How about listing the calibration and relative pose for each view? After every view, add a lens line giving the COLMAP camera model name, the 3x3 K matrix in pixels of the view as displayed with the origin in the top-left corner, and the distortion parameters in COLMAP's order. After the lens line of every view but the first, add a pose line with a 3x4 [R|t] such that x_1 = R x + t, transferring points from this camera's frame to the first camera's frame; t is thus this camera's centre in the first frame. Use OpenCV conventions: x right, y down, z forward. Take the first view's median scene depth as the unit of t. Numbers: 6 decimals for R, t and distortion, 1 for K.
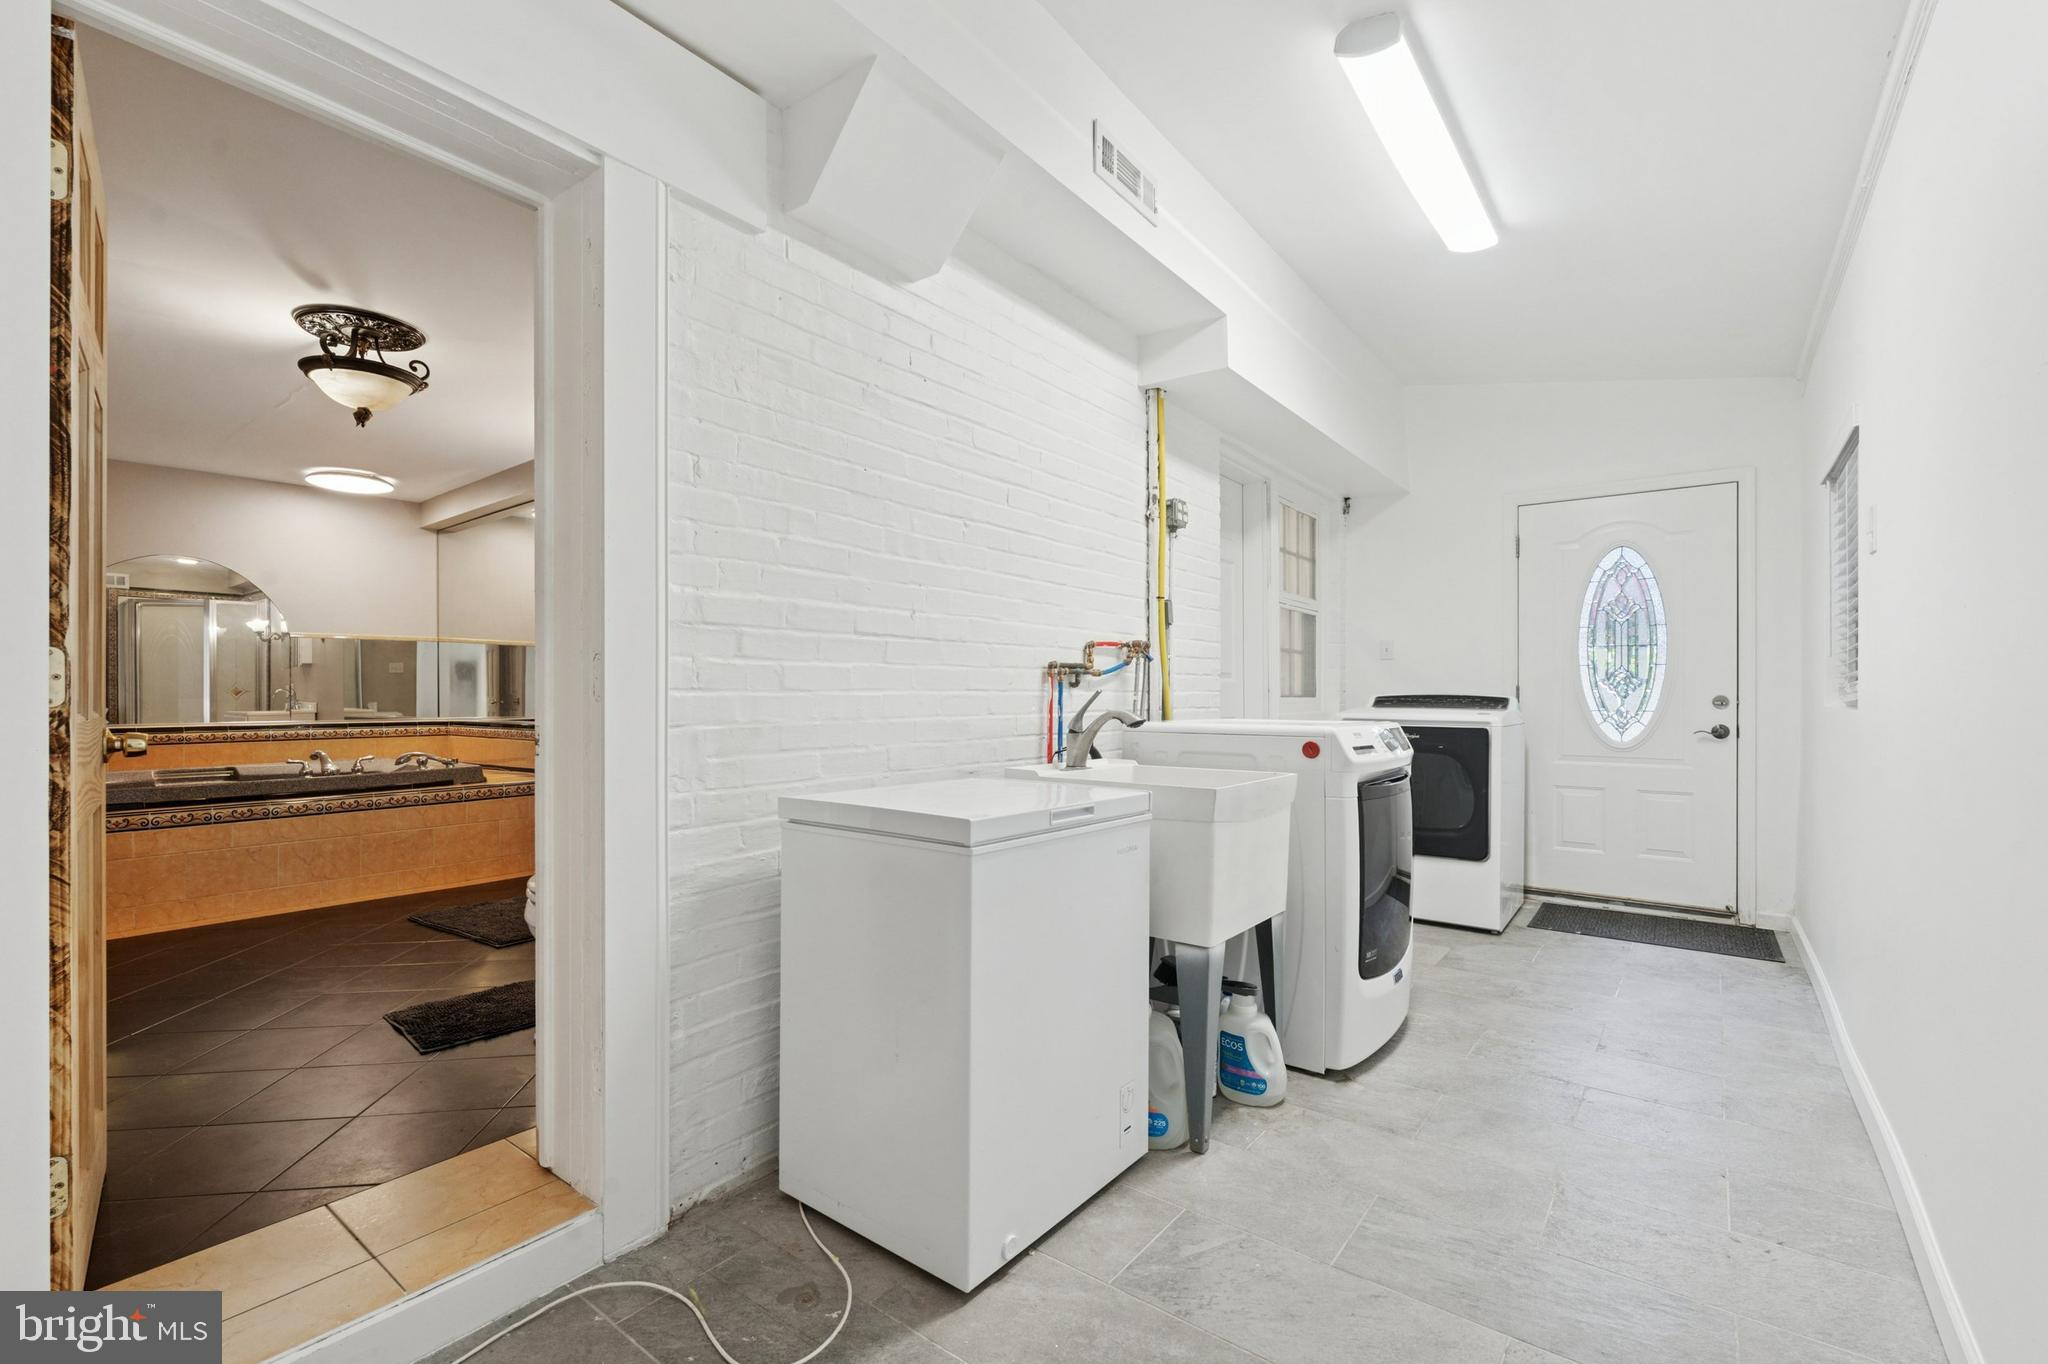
lens RADIAL K [[887.4, 0, 1024.0], [0, 887.4, 689.2], [0, 0, 1]] dist [-0.000722, -0.000309]
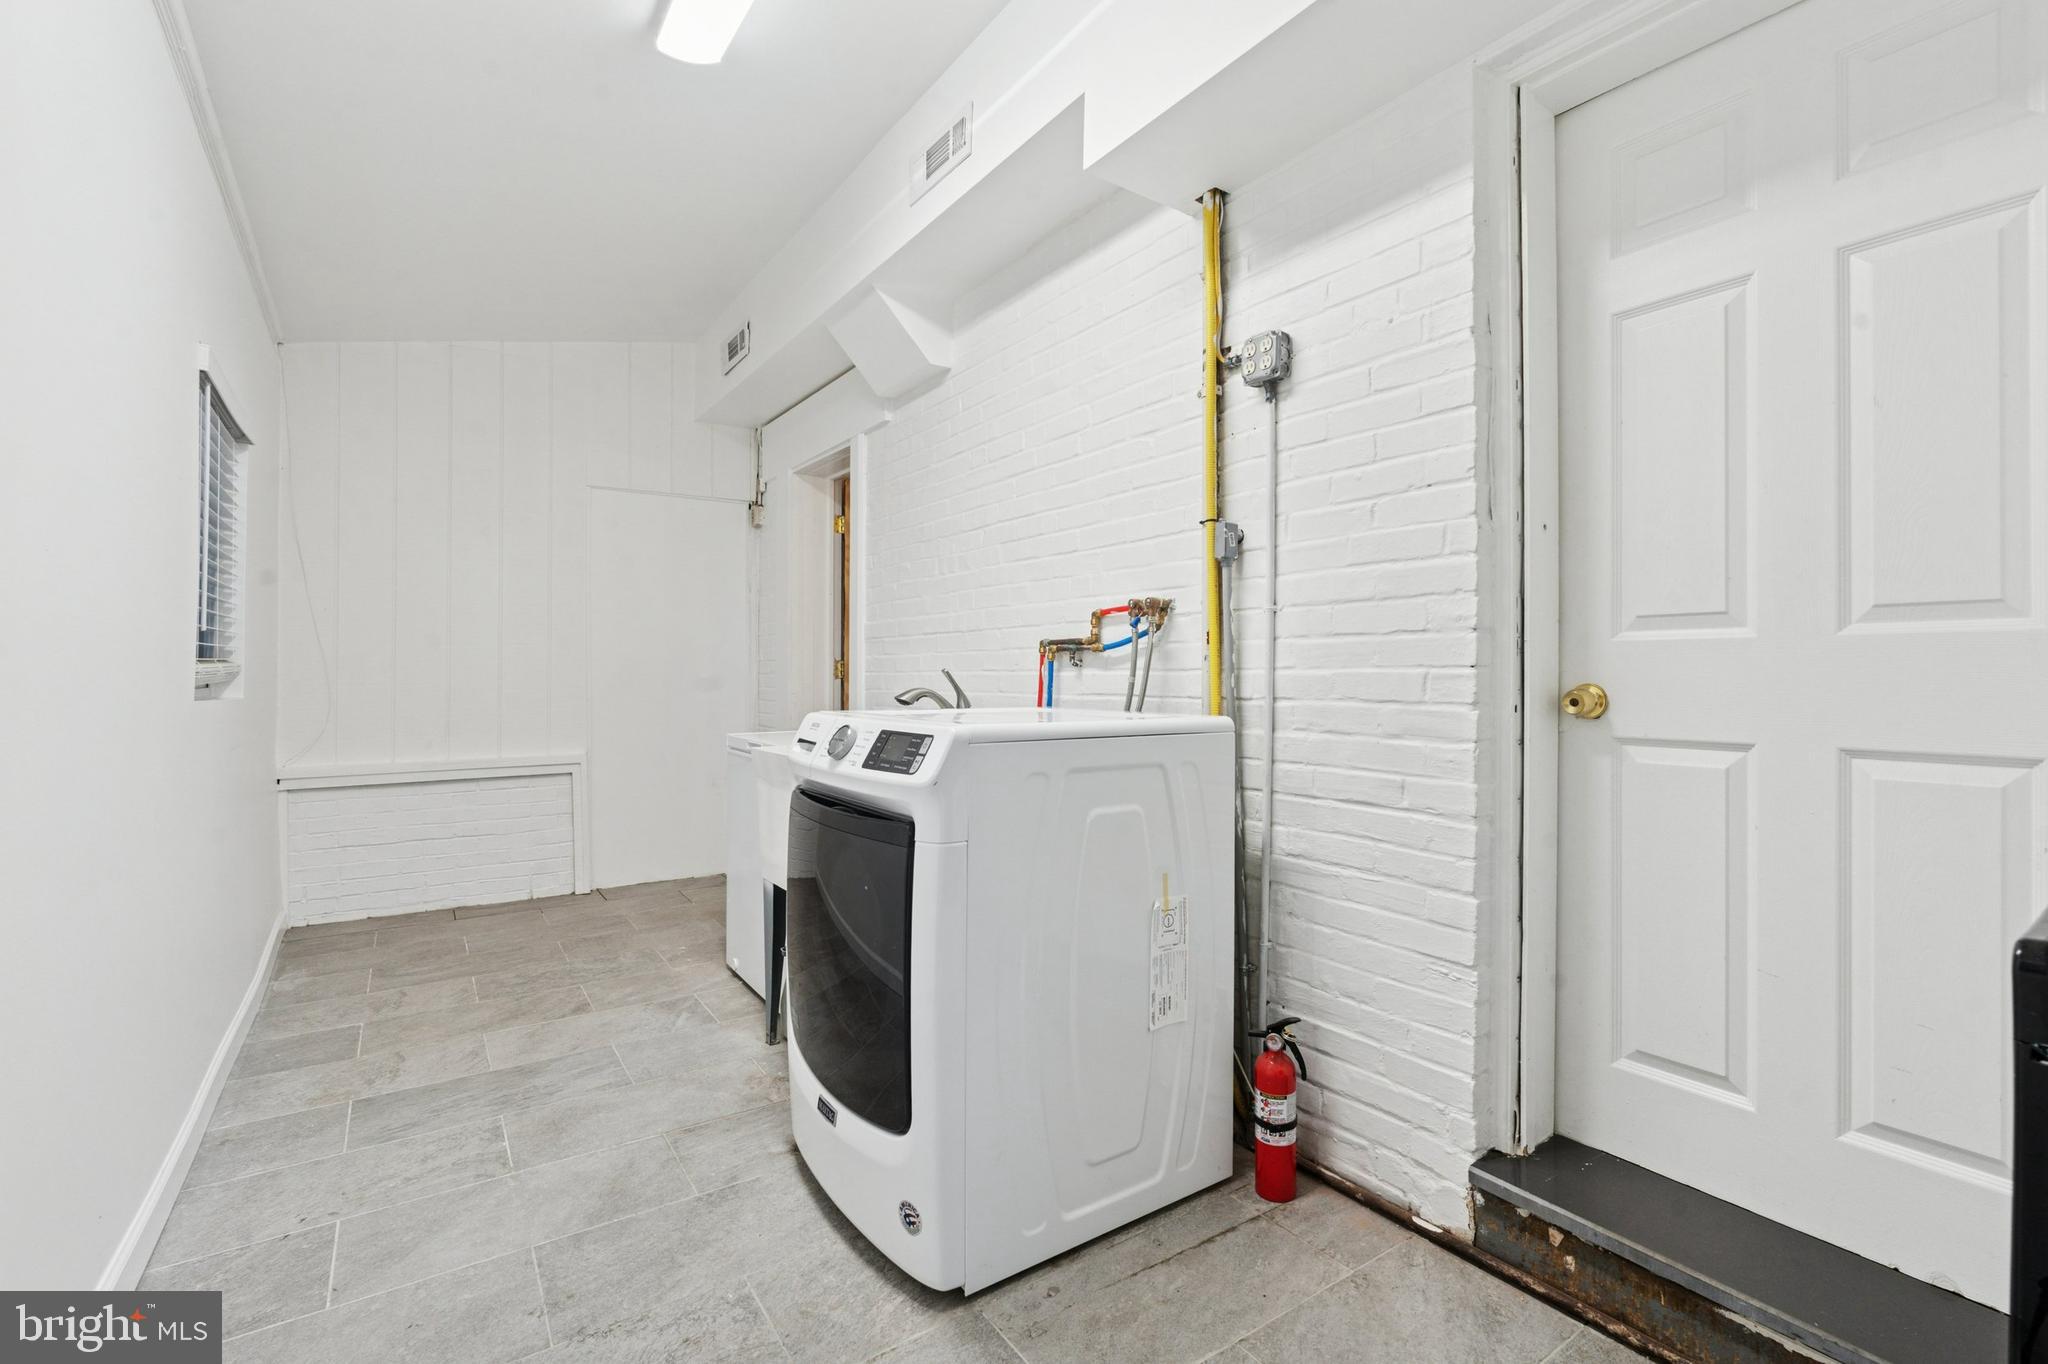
lens RADIAL K [[895.9, 0, 1026.5], [0, 895.9, 655.4], [0, 0, 1]] dist [0.000912, 0.000056]
pose [[-0.295093, -0.013239, -0.955377, 0.956082], [0.003664, 0.999881, -0.014988, 0.001792], [0.955462, -0.007923, -0.295009, 1.265953]]
